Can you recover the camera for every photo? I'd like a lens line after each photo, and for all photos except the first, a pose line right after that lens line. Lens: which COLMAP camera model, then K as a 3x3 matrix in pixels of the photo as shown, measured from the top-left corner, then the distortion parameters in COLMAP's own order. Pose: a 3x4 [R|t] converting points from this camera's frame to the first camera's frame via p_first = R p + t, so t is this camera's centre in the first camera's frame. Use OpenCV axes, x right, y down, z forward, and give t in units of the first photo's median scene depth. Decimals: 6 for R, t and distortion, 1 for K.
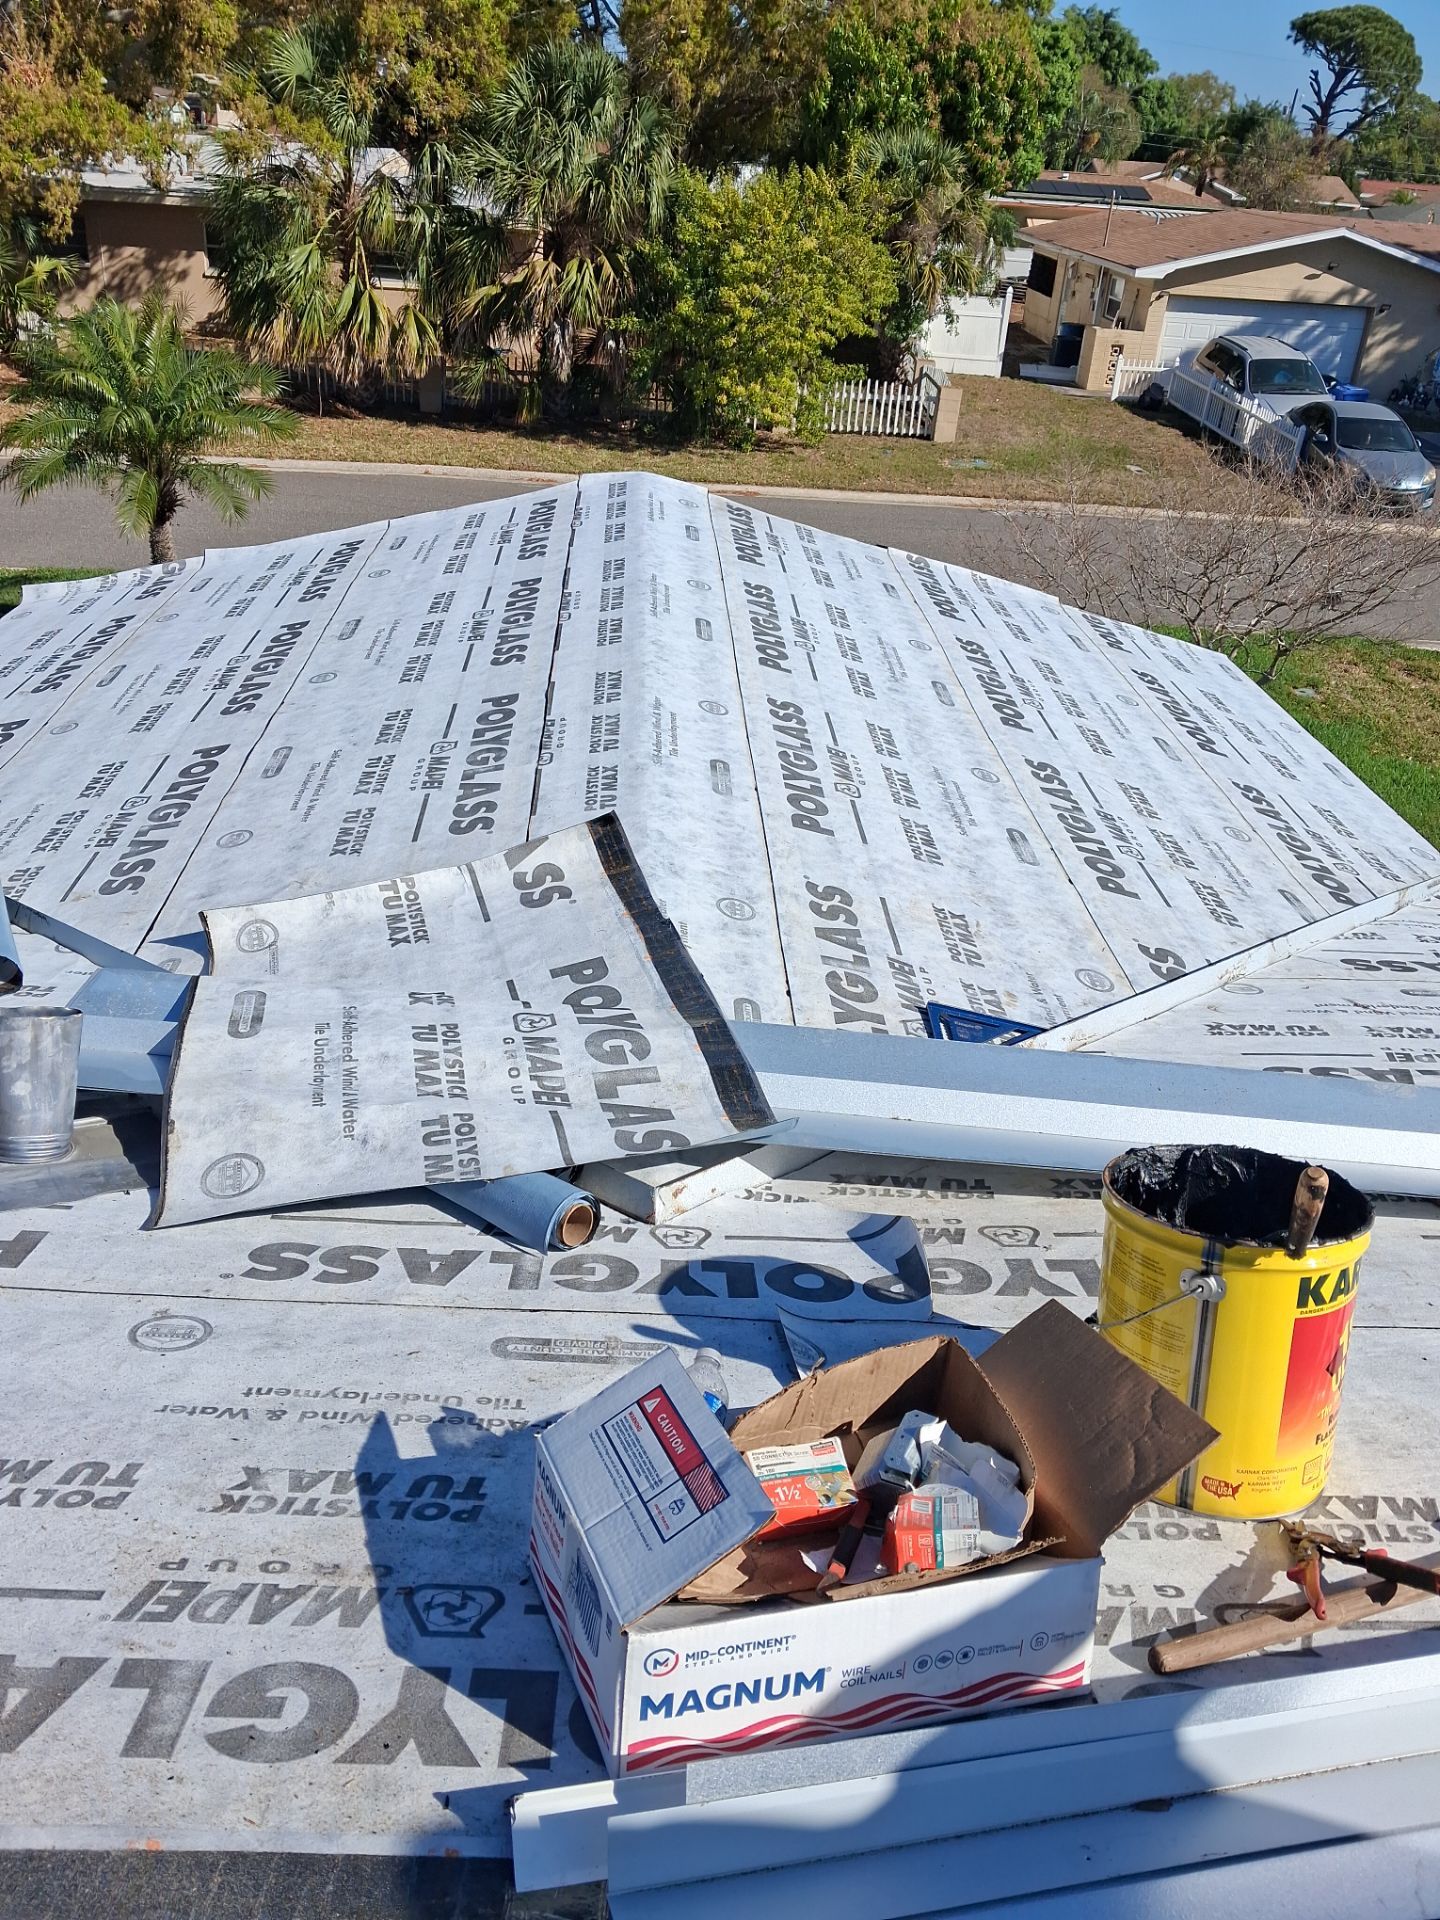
lens RADIAL K [[1485.2, 0, 722.9], [0, 1485.2, 1011.1], [0, 0, 1]] dist [0.004066, -0.002911]
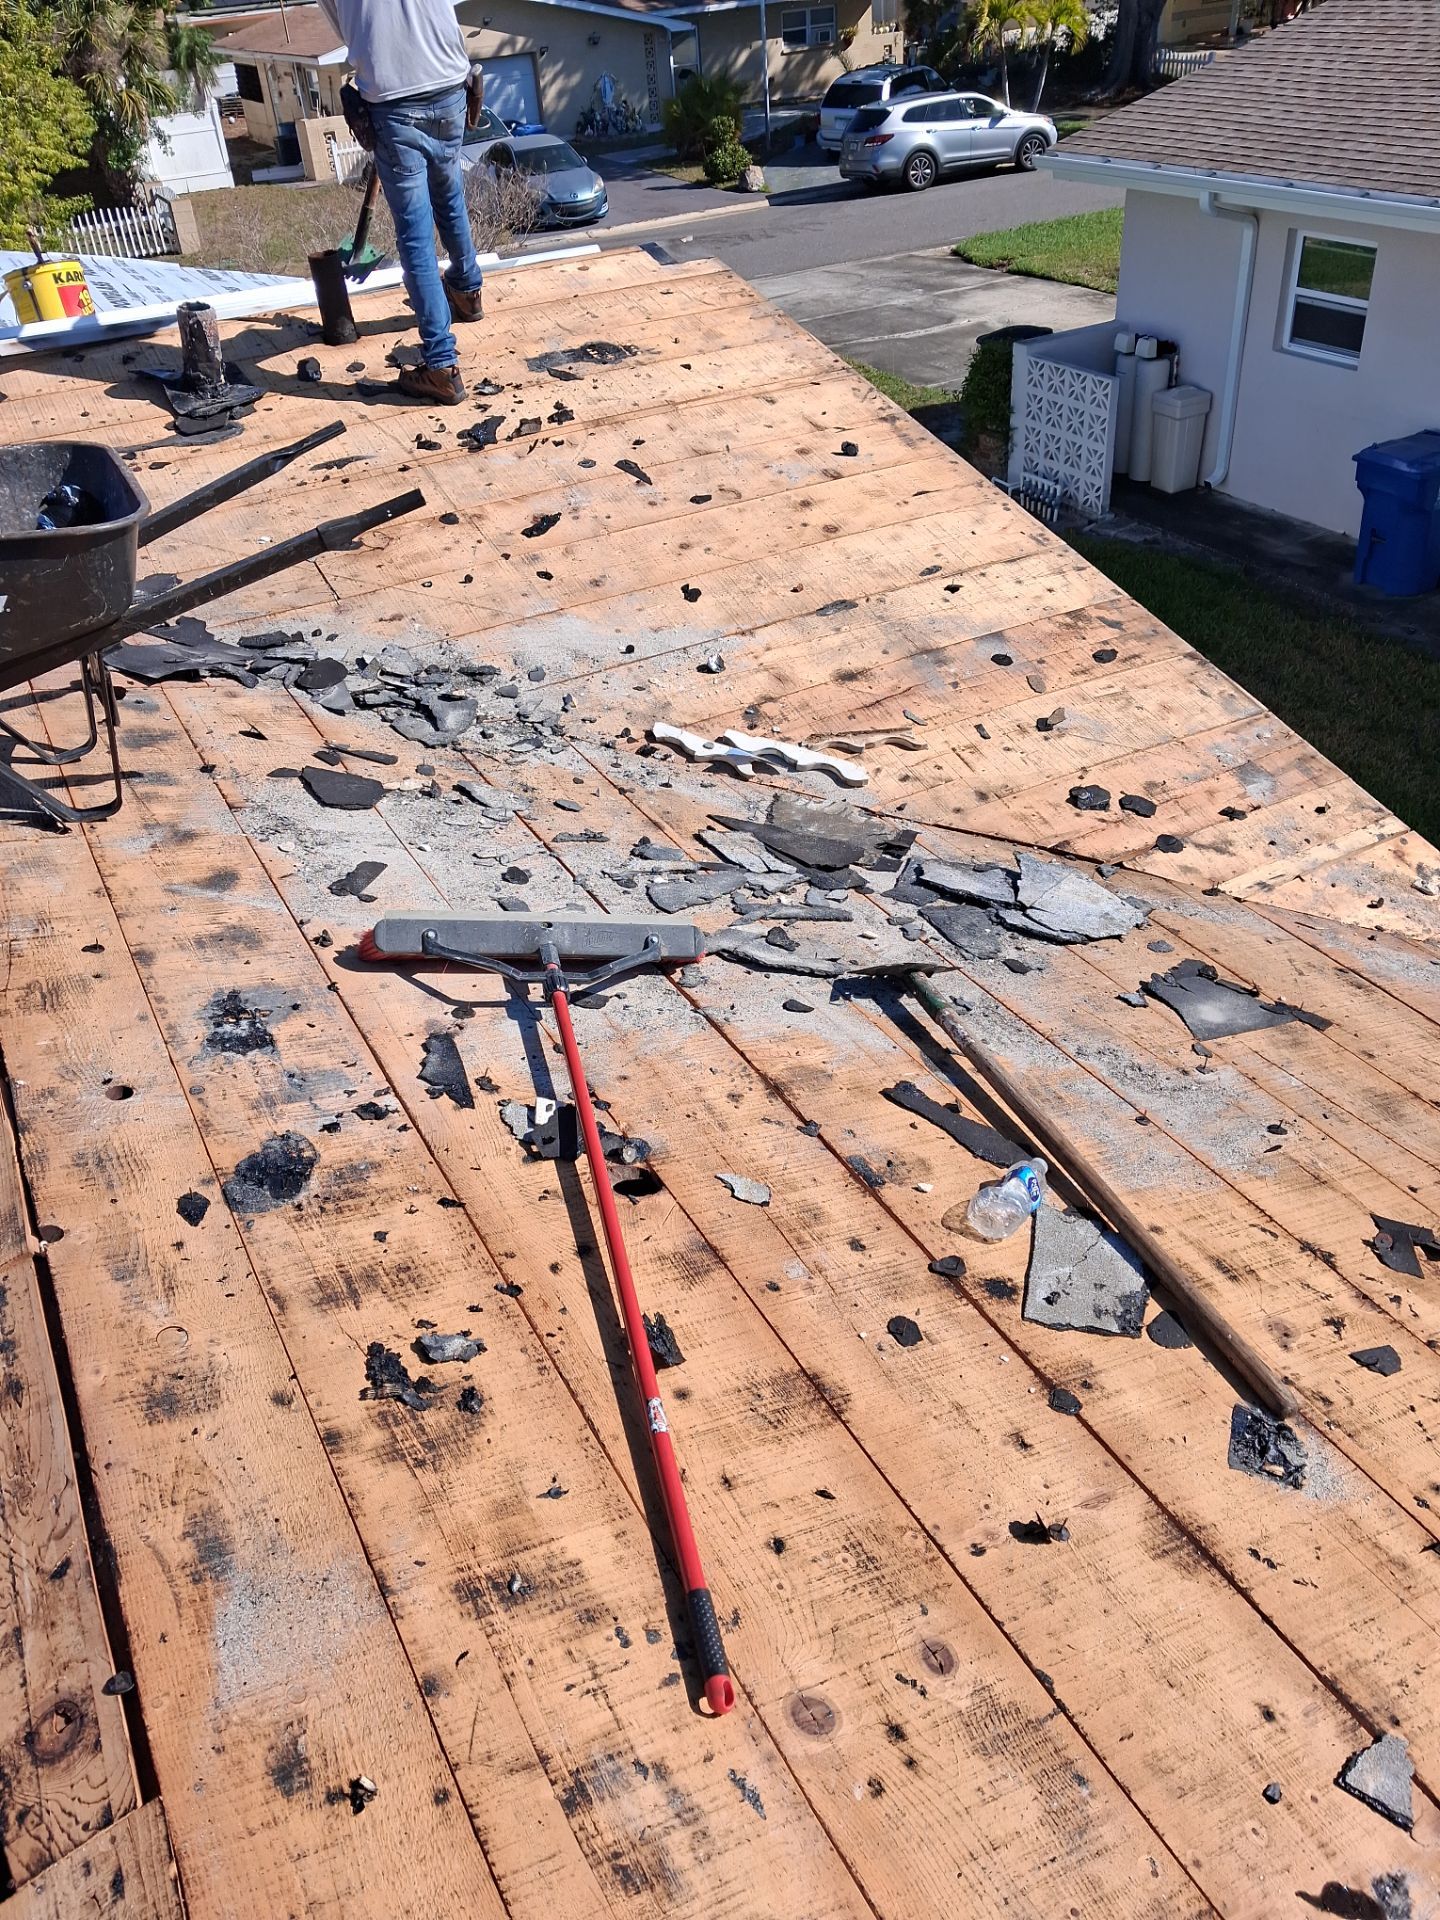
lens RADIAL K [[1513.5, 0, 718.7], [0, 1513.5, 1005.3], [0, 0, 1]] dist [0.015059, -0.007257]
pose [[0.900191, -0.352127, 0.256248, 0.014847], [0.329987, 0.935499, 0.126295, 0.101491], [-0.284192, -0.029131, 0.958325, -0.162128]]
